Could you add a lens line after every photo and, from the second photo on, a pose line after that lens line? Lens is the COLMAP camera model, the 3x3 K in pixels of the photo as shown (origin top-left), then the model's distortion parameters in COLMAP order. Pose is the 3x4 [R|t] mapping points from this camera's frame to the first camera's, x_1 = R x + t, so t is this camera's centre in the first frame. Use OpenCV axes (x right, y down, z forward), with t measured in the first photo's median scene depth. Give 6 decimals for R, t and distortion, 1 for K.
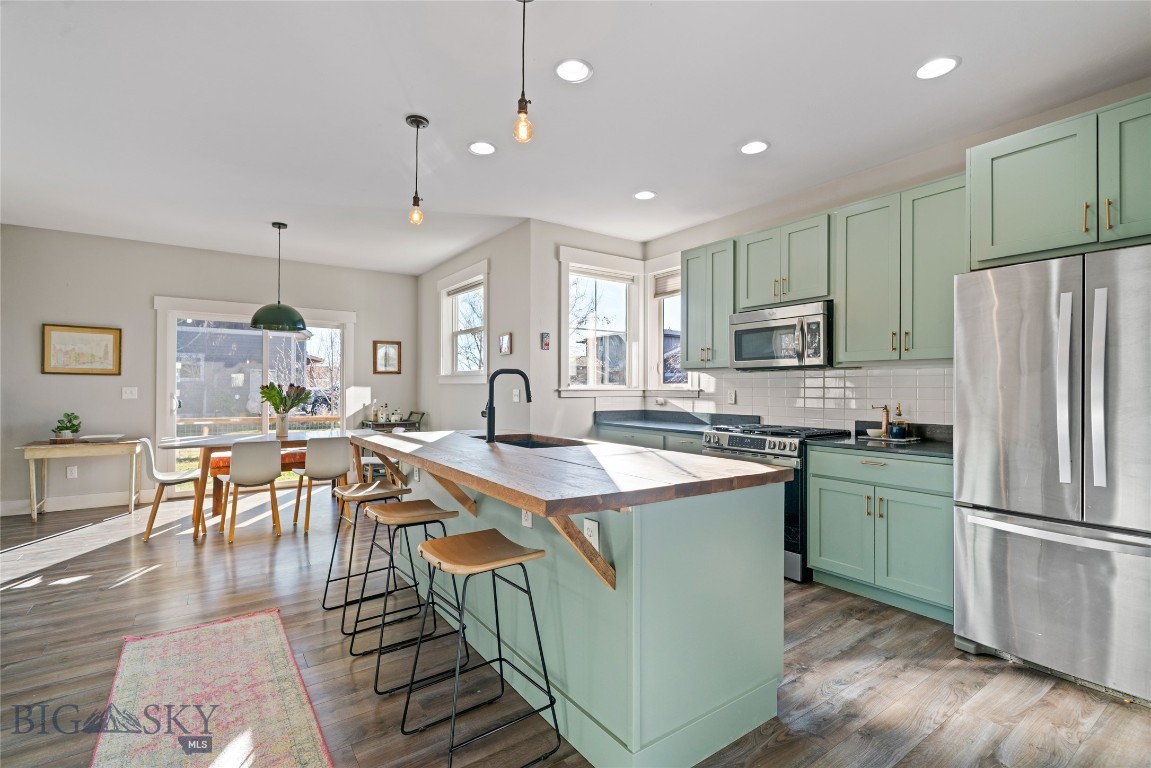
lens RADIAL K [[524.7, 0, 569.2], [0, 524.7, 386.4], [0, 0, 1]] dist [0.000337, 0.000162]
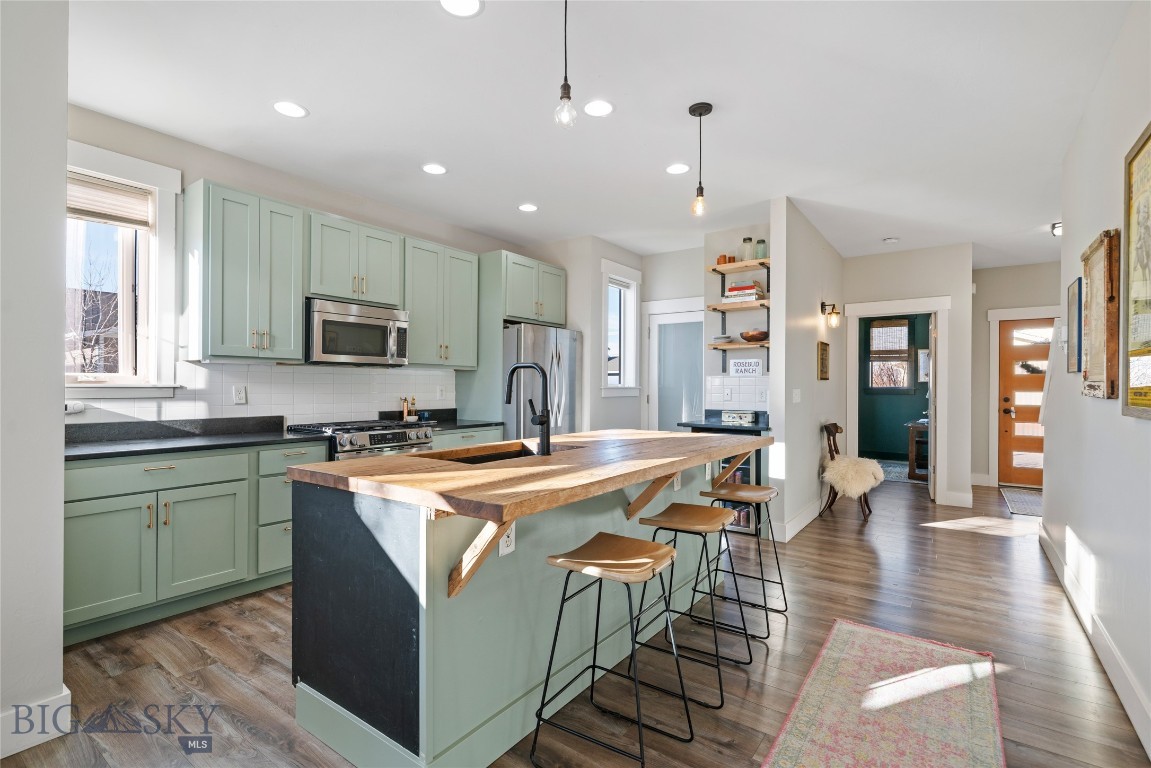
lens RADIAL K [[538.2, 0, 569.0], [0, 538.2, 389.2], [0, 0, 1]] dist [-0.000169, 0.000314]
pose [[-0.323133, -0.011696, 0.946281, -0.565249], [-0.011311, 0.999900, 0.008496, -0.000707], [-0.946286, -0.007957, -0.323233, 0.747333]]
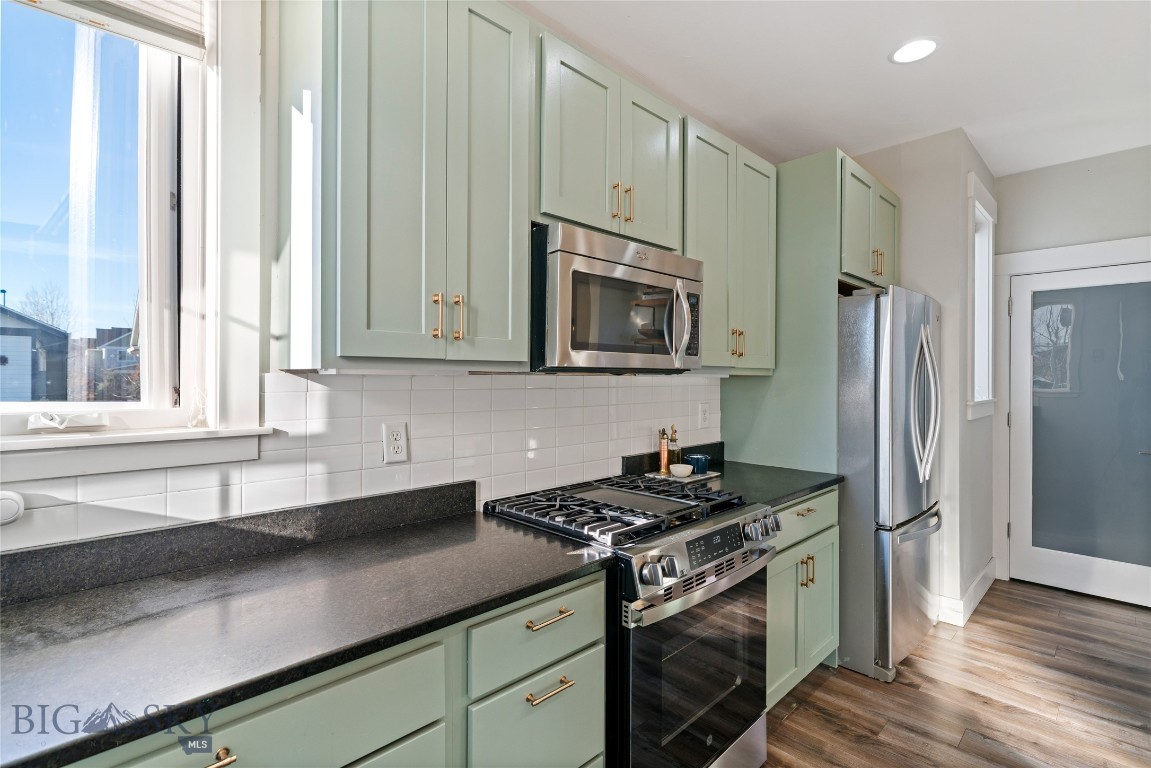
lens RADIAL K [[539.6, 0, 566.6], [0, 539.6, 380.2], [0, 0, 1]] dist [0.000345, 0.001088]
pose [[-0.161087, -0.006105, 0.986921, -0.061912], [-0.006282, 0.999967, 0.005161, -0.022913], [-0.986920, -0.005368, -0.161120, 0.887424]]
